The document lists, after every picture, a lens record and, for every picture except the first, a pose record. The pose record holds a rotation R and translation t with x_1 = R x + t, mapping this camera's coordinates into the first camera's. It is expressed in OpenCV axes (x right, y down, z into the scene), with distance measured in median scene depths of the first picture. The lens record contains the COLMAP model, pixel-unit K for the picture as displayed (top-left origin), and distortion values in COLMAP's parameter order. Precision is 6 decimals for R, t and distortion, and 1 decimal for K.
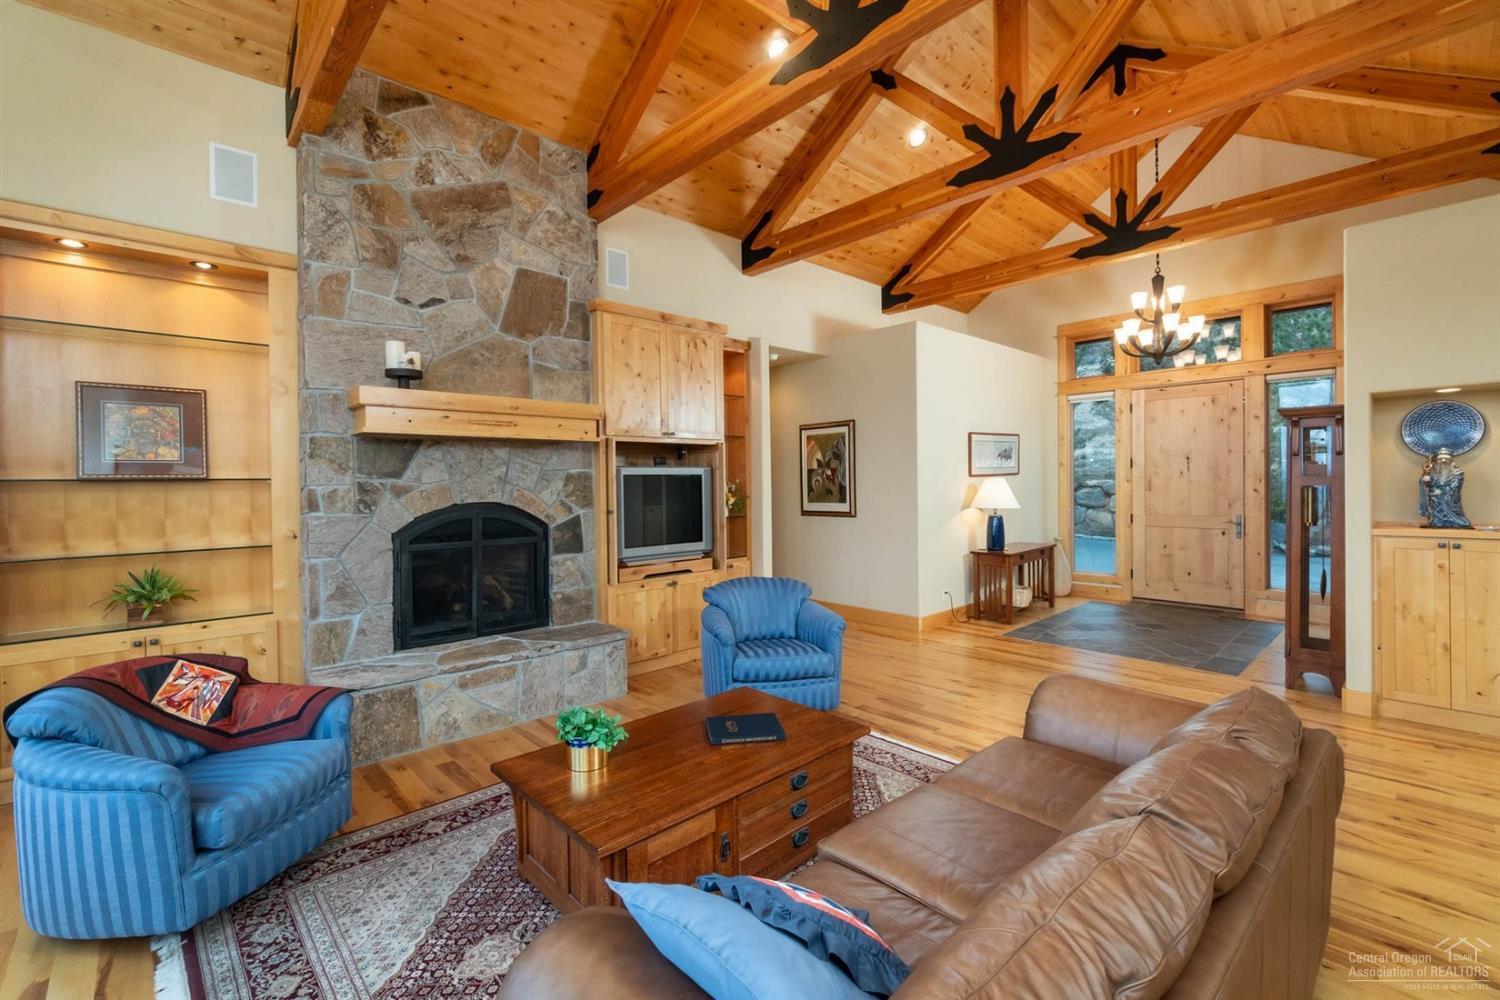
lens RADIAL K [[645.1, 0, 742.1], [0, 645.1, 486.7], [0, 0, 1]] dist [-0.001677, -0.000171]
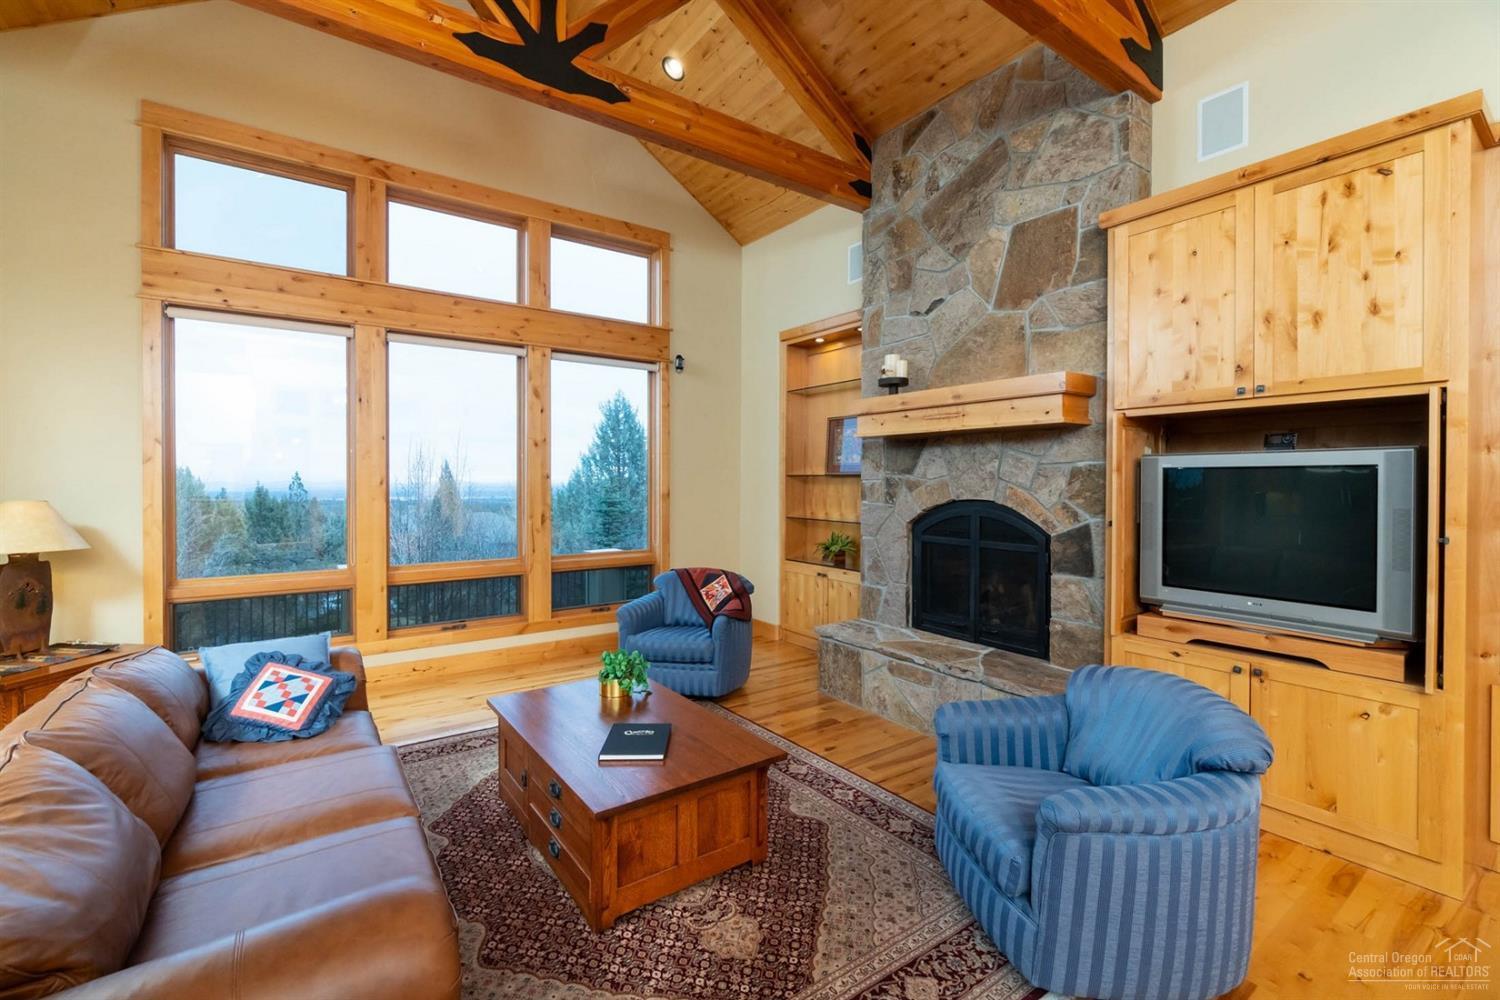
lens RADIAL K [[645.1, 0, 742.1], [0, 645.1, 486.7], [0, 0, 1]] dist [-0.001677, -0.000171]
pose [[-0.125131, 0.022257, -0.991891, 0.547553], [-0.006775, 0.999706, 0.023287, -0.013819], [0.992117, 0.009634, -0.124943, 0.755021]]
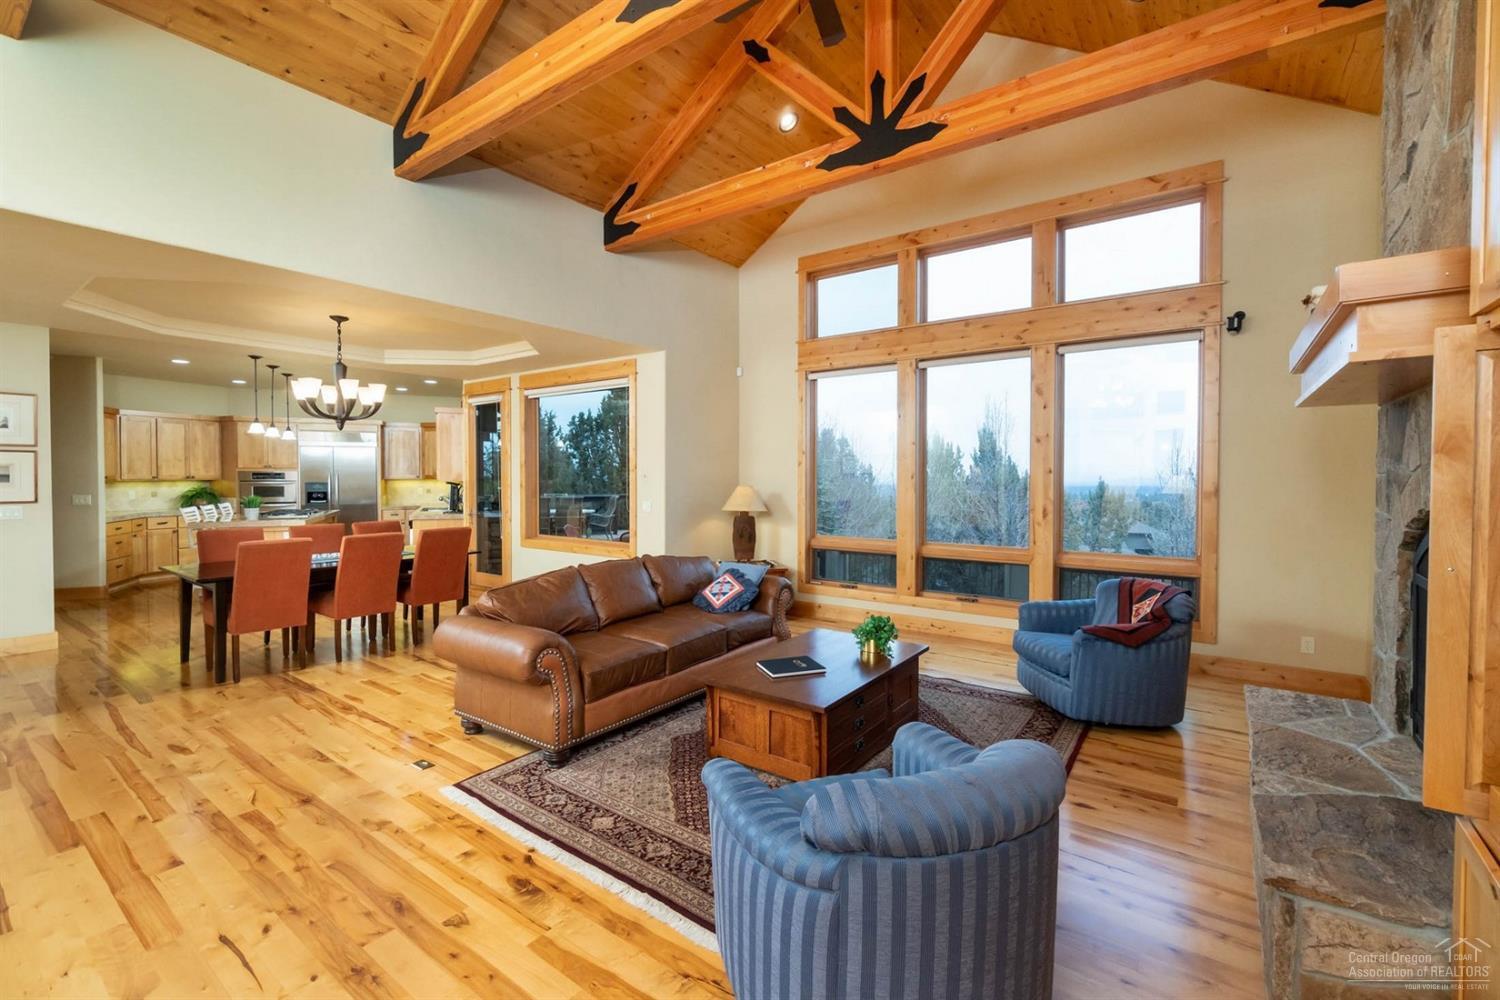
lens RADIAL K [[645.1, 0, 742.1], [0, 645.1, 486.7], [0, 0, 1]] dist [-0.001677, -0.000171]
pose [[-0.981756, 0.015512, -0.189510, 0.201255], [0.010706, 0.999595, 0.026360, -0.011621], [0.189842, 0.023850, -0.981525, 1.332108]]
